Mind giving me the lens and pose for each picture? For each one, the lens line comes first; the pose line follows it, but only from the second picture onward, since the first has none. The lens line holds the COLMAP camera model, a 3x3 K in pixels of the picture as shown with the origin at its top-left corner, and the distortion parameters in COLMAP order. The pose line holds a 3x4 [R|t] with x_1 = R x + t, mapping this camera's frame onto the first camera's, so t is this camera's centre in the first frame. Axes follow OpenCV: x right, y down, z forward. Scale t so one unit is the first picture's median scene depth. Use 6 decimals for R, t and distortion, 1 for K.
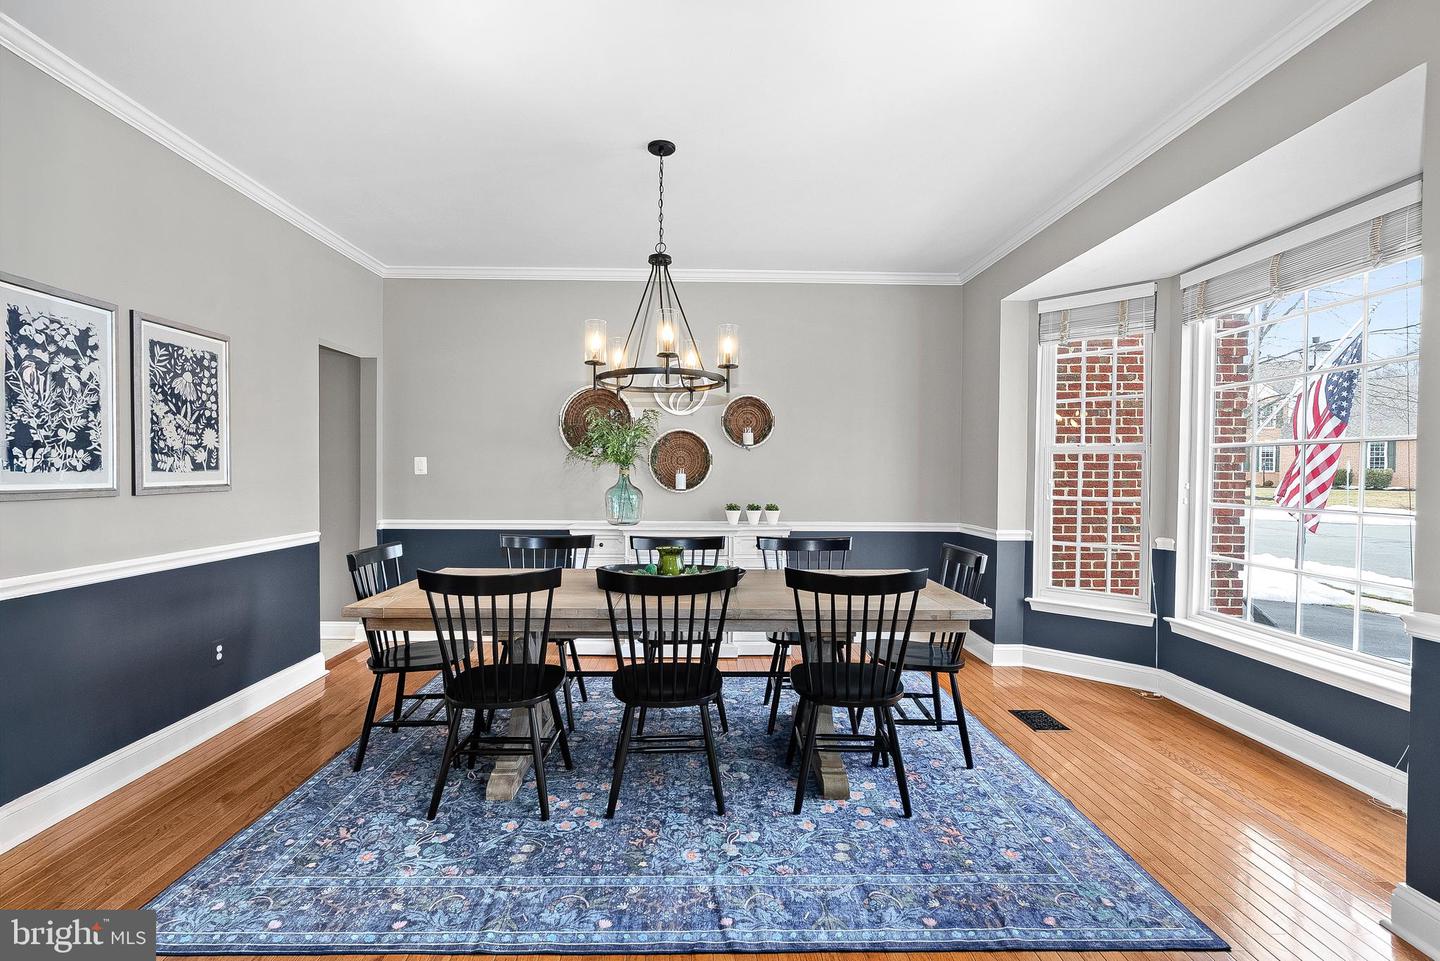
lens RADIAL K [[654.8, 0, 714.6], [0, 654.8, 478.8], [0, 0, 1]] dist [-0.017143, -0.000723]
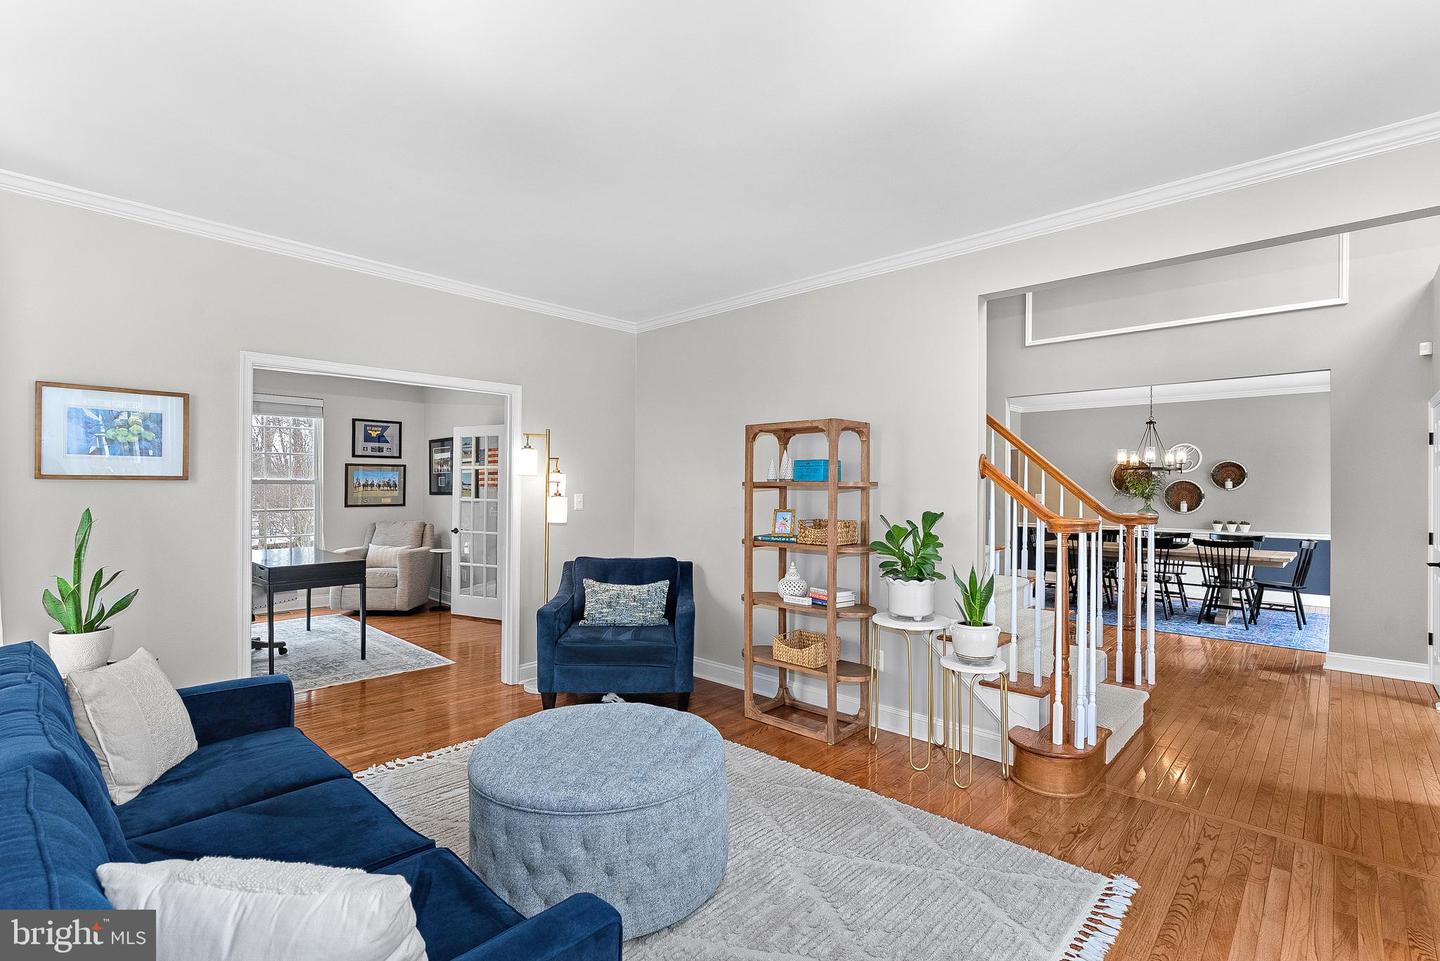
lens RADIAL K [[654.8, 0, 716.5], [0, 654.8, 484.4], [0, 0, 1]] dist [-0.017143, -0.000723]
pose [[0.693534, -0.003117, -0.720417, 0.364290], [-0.016127, 0.999673, -0.019850, -0.003955], [0.720243, 0.025384, 0.693257, -1.279477]]
